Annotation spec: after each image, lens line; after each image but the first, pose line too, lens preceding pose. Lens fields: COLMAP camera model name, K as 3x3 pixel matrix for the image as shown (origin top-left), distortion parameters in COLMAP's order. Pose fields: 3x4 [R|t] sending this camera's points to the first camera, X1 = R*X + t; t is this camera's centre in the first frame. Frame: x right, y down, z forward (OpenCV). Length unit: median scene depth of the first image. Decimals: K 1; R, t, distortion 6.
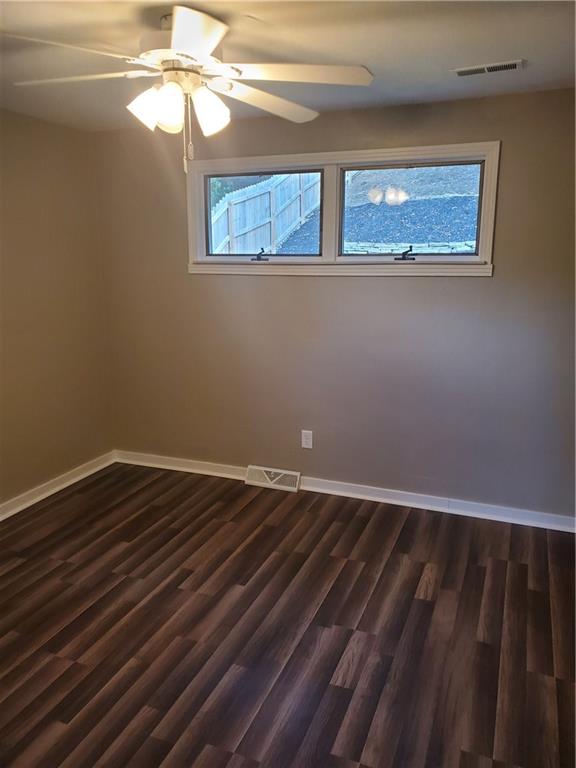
lens RADIAL K [[646.8, 0, 293.8], [0, 646.8, 405.2], [0, 0, 1]] dist [0.033097, -0.014163]
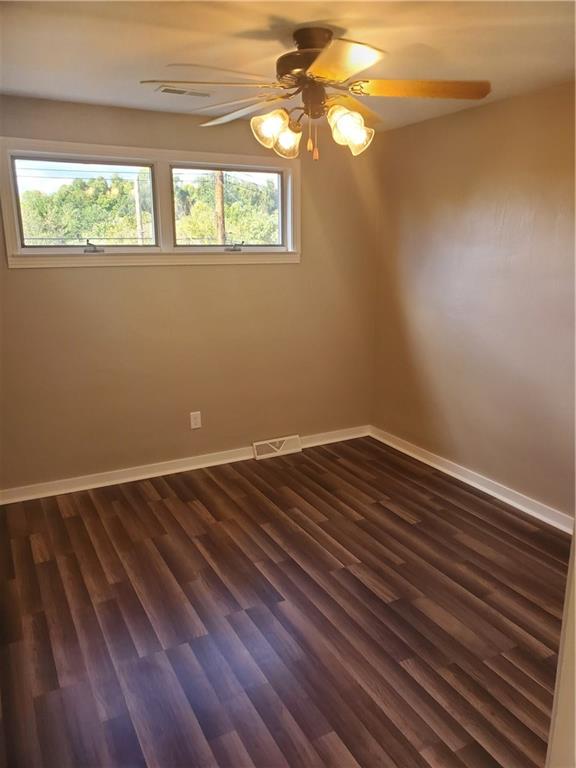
lens RADIAL K [[595.8, 0, 283.1], [0, 595.8, 382.5], [0, 0, 1]] dist [-0.011070, 0.015499]
pose [[0.593231, -0.179734, 0.784712, -0.720473], [0.182284, 0.979431, 0.086530, -0.073028], [-0.784123, 0.091708, 0.613792, 0.318686]]
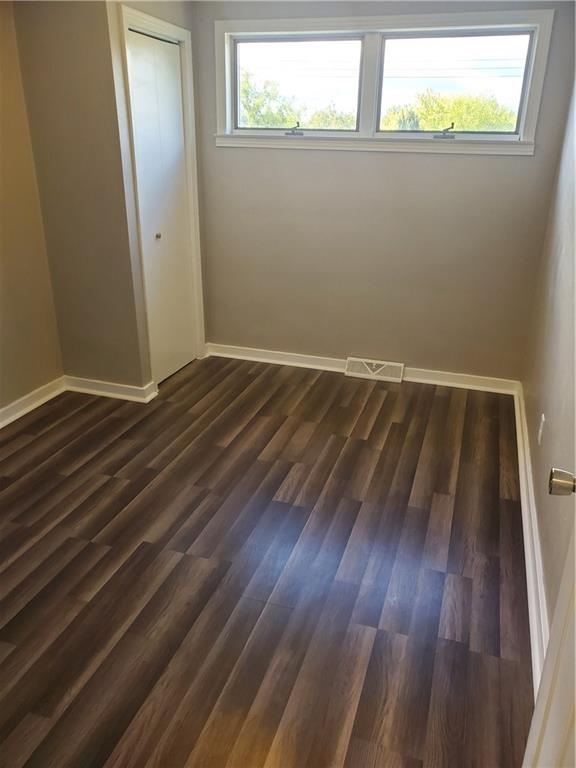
lens RADIAL K [[595.8, 0, 284.4], [0, 595.8, 388.4], [0, 0, 1]] dist [-0.011070, 0.015499]
pose [[0.992693, -0.031681, 0.116435, -0.246503], [0.009855, 0.982981, 0.183443, -0.024565], [-0.120265, -0.180955, 0.976111, 0.108239]]
